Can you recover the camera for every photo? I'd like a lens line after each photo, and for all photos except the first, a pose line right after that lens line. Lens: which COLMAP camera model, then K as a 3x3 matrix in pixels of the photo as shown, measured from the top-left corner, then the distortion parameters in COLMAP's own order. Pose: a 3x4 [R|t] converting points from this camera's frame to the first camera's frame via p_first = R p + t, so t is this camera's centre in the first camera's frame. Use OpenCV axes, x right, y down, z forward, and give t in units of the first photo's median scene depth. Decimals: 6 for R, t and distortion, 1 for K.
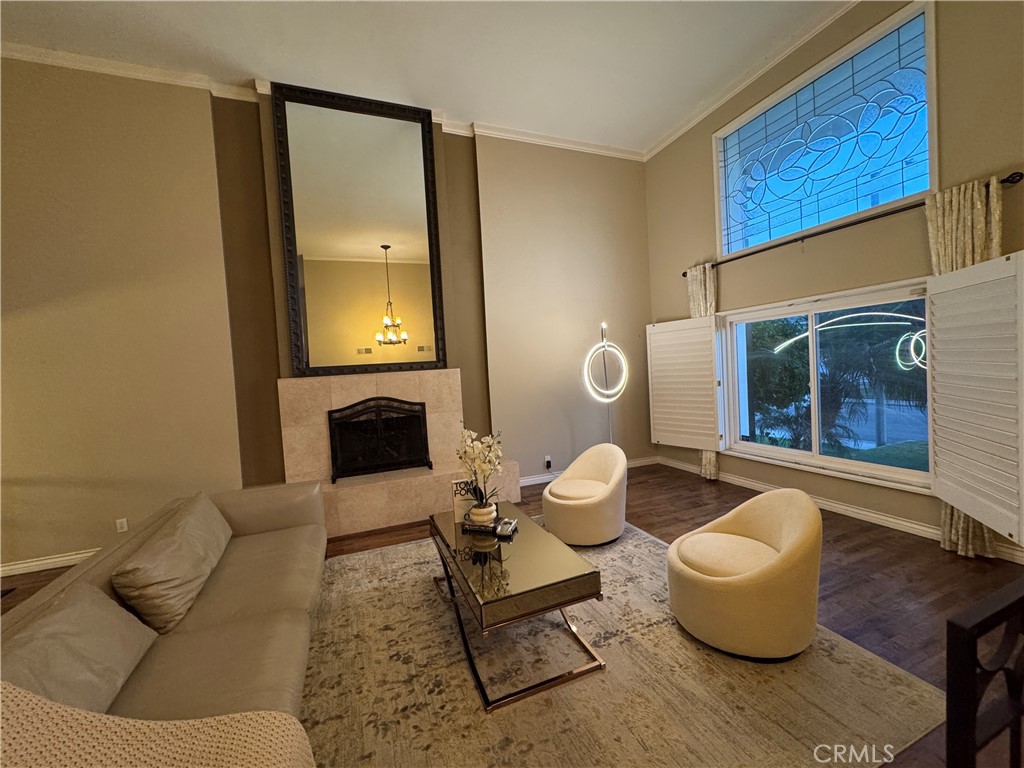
lens RADIAL K [[406.0, 0, 510.1], [0, 406.0, 383.8], [0, 0, 1]] dist [-0.005464, 0.000867]
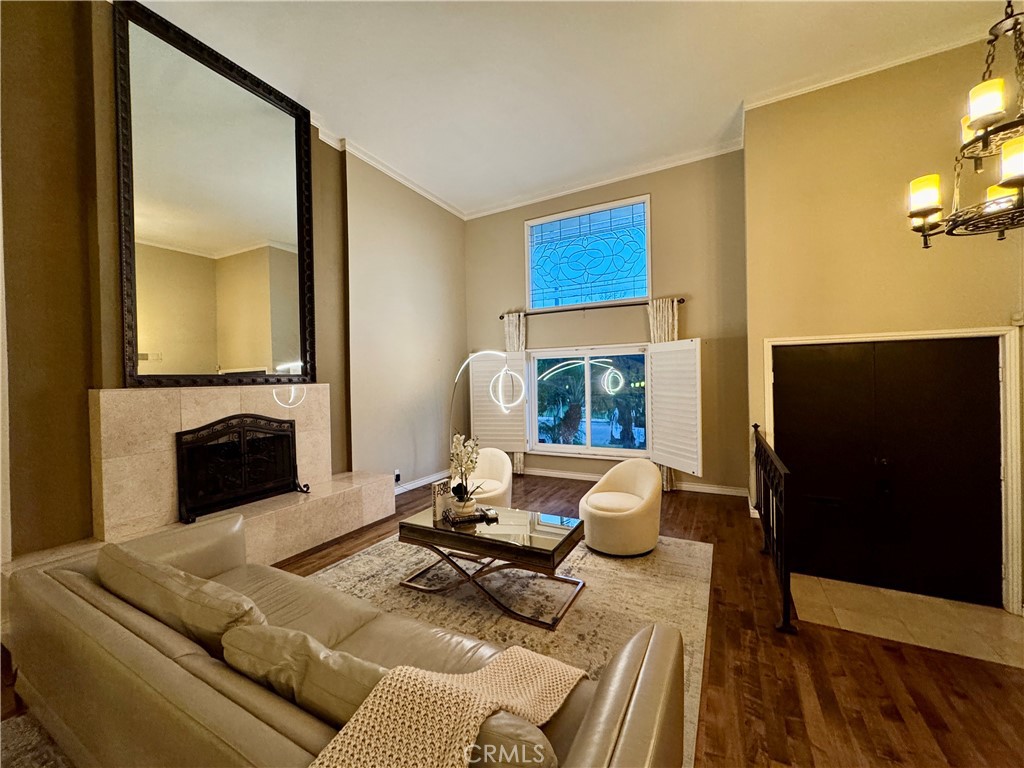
lens RADIAL K [[406.0, 0, 510.6], [0, 406.0, 384.2], [0, 0, 1]] dist [-0.005464, 0.000867]
pose [[0.762852, 0.033654, 0.645696, -0.449456], [0.001860, 0.998526, -0.054241, 0.016935], [-0.646570, 0.042578, 0.761665, -0.000116]]
